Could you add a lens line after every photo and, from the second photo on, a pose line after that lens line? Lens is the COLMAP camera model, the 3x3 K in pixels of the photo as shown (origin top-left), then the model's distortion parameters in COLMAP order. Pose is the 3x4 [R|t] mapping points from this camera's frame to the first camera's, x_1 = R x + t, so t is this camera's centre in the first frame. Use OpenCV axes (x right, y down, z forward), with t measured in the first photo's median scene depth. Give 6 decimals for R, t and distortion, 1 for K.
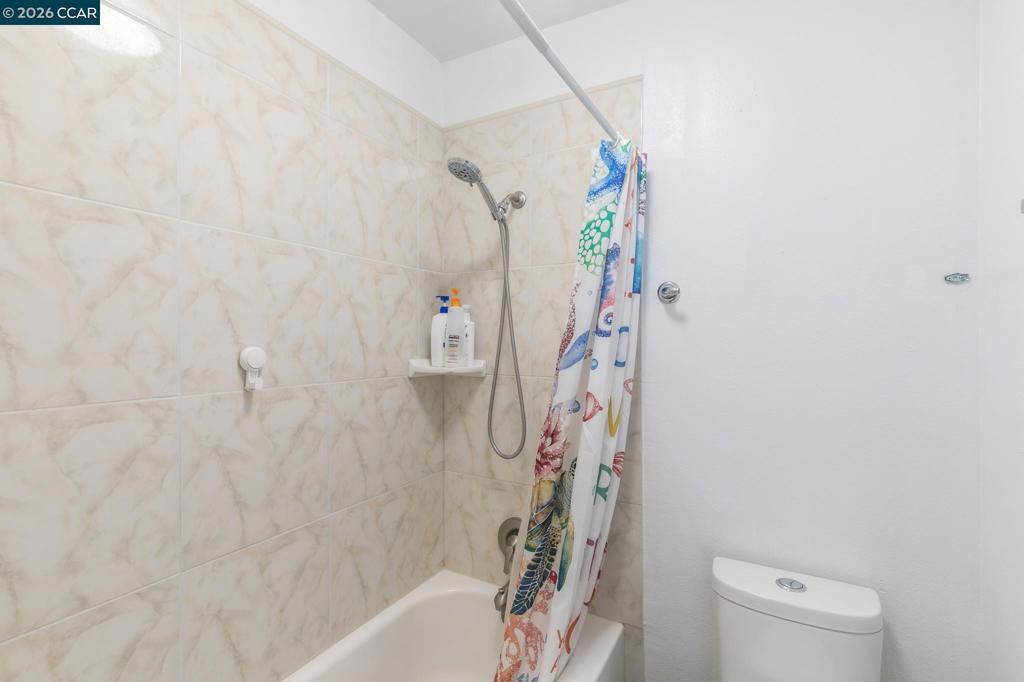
lens RADIAL K [[463.8, 0, 512.0], [0, 463.8, 341.9], [0, 0, 1]] dist [0.001464, -0.001225]
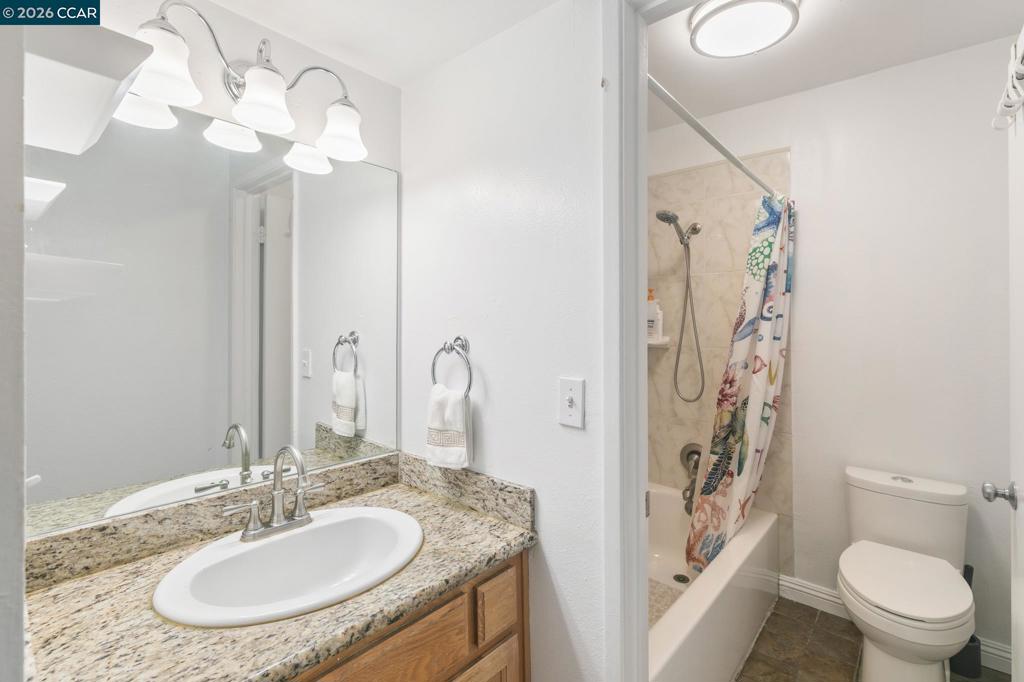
lens RADIAL K [[463.8, 0, 503.6], [0, 463.8, 317.1], [0, 0, 1]] dist [0.001464, -0.001225]
pose [[0.973664, 0.002655, -0.227971, -0.302189], [-0.007291, 0.999783, -0.019494, 0.013047], [0.227870, 0.020642, 0.973473, -0.718015]]
